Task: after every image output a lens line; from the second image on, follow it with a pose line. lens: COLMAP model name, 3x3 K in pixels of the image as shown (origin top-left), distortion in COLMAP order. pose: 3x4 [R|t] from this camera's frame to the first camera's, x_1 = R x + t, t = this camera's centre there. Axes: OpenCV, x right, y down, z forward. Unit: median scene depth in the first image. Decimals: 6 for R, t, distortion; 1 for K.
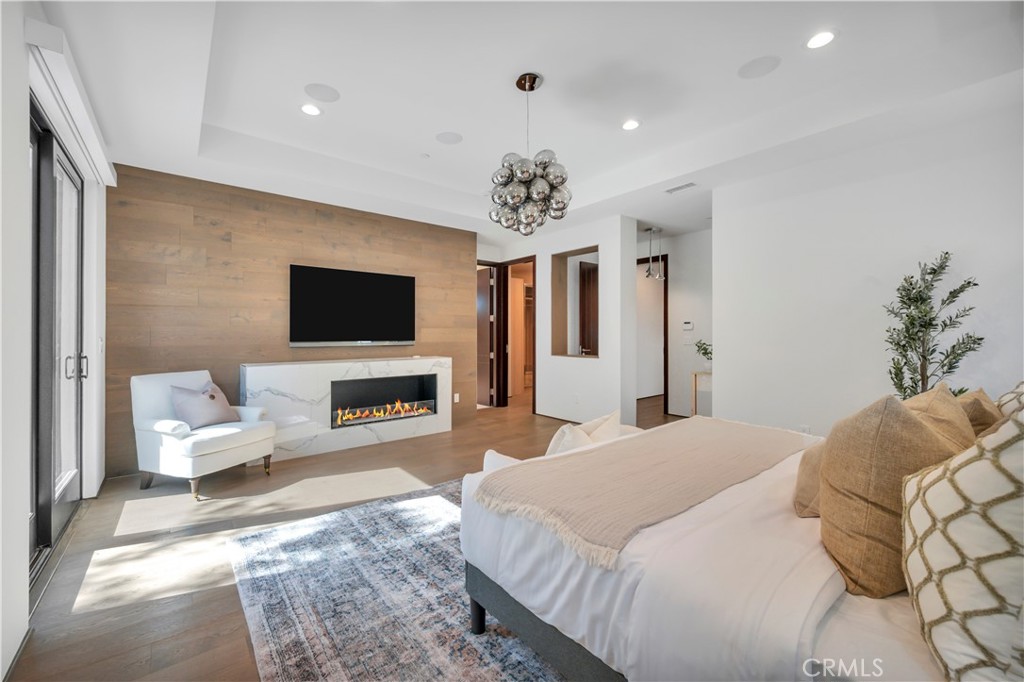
lens RADIAL K [[409.7, 0, 512.0], [0, 409.7, 341.0], [0, 0, 1]] dist [-0.000140, 0.000026]
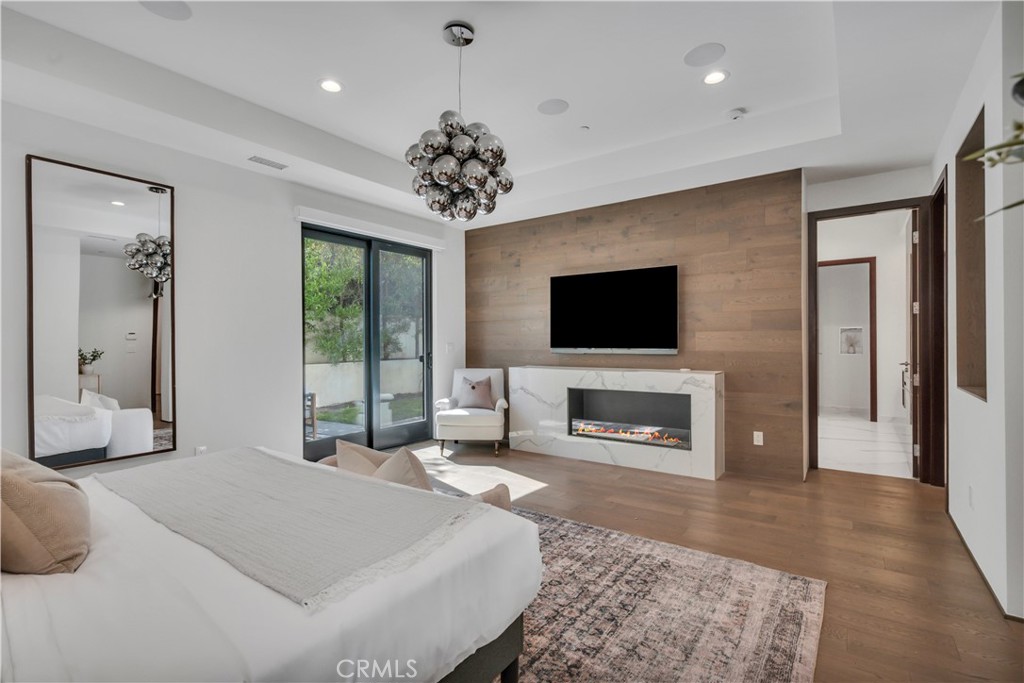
lens RADIAL K [[471.9, 0, 512.0], [0, 471.9, 341.5], [0, 0, 1]] dist [0.020845, 0.000006]
pose [[0.254991, -0.002702, -0.966940, 0.589457], [-0.013210, 0.999893, -0.006277, -0.004685], [0.966853, 0.014373, 0.254928, 0.527741]]
